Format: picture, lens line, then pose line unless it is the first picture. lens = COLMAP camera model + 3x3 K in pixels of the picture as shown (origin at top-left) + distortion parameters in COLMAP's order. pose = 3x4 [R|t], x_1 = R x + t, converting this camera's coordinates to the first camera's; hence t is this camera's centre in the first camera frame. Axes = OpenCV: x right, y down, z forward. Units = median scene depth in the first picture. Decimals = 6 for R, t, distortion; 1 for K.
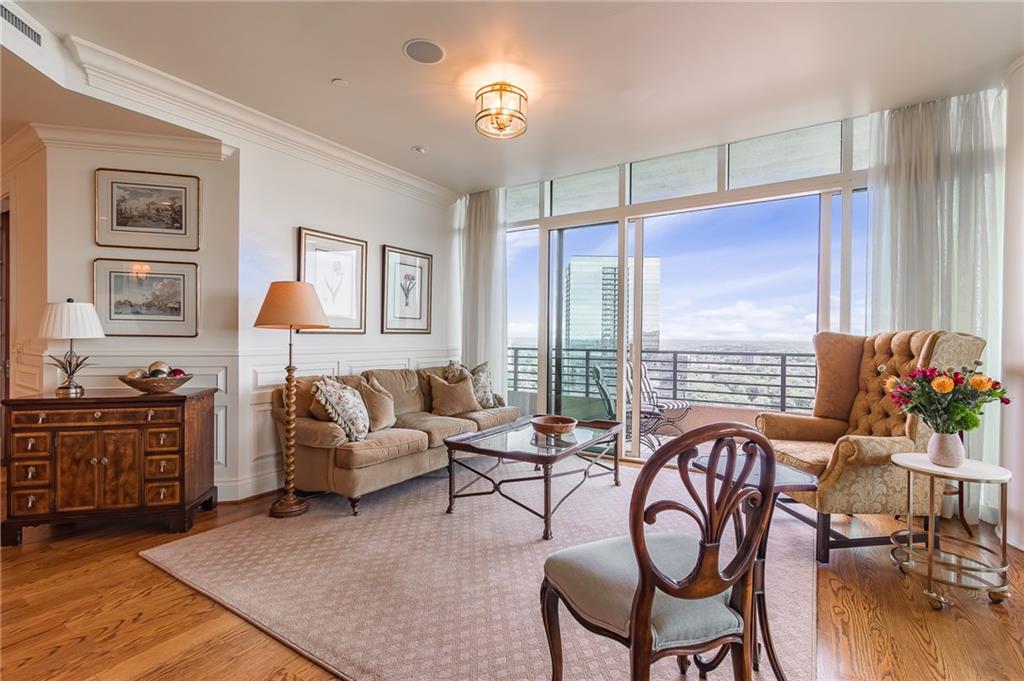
lens RADIAL K [[468.9, 0, 518.4], [0, 468.9, 330.5], [0, 0, 1]] dist [0.010508, -0.000921]
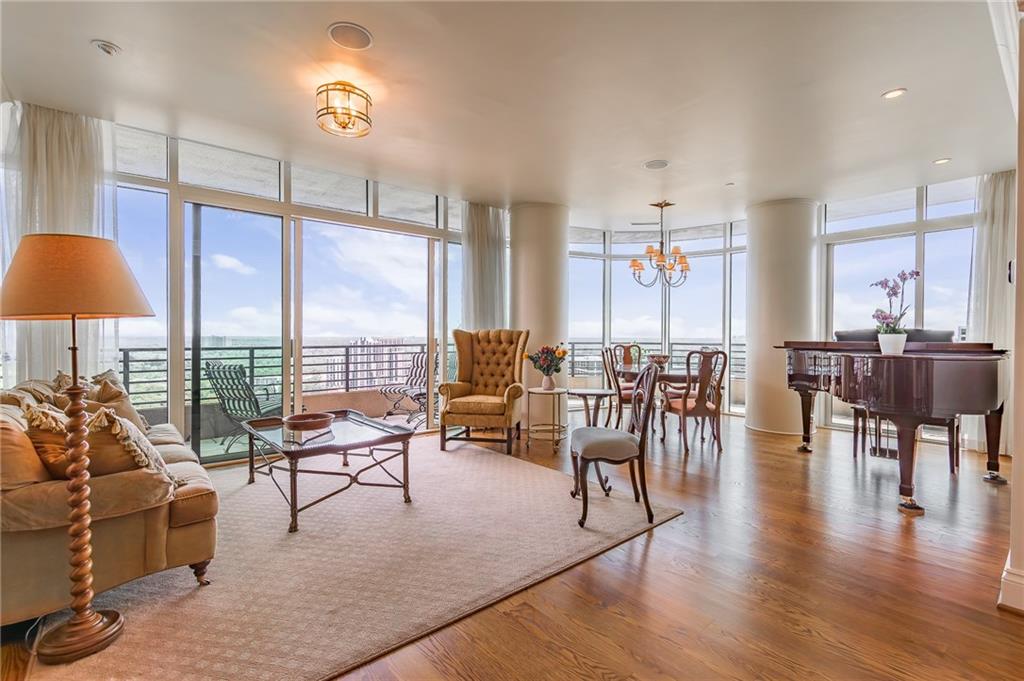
lens RADIAL K [[468.9, 0, 513.7], [0, 468.9, 340.0], [0, 0, 1]] dist [0.010508, -0.000921]
pose [[0.304900, -0.020502, 0.952164, -0.862817], [-0.010853, 0.999629, 0.024999, -0.004292], [-0.952322, -0.017956, 0.304564, 0.327567]]
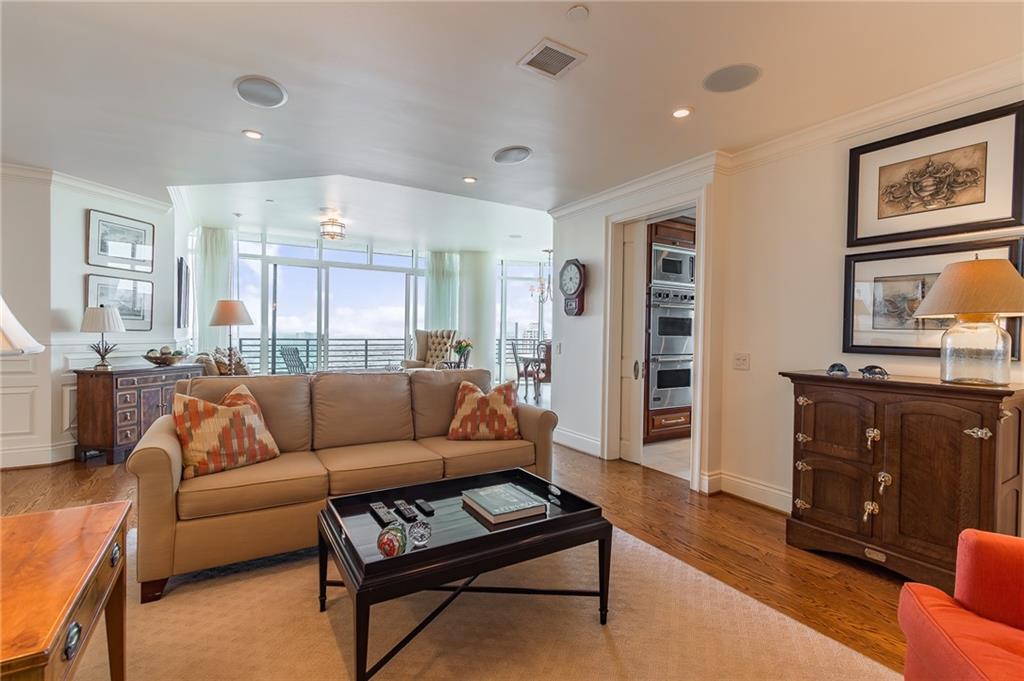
lens RADIAL K [[468.9, 0, 517.3], [0, 468.9, 337.3], [0, 0, 1]] dist [0.010508, -0.000921]
pose [[0.435673, -0.009771, 0.900052, -1.607125], [-0.017910, 0.999649, 0.019522, -0.018210], [-0.899927, -0.024625, 0.435345, -0.740013]]
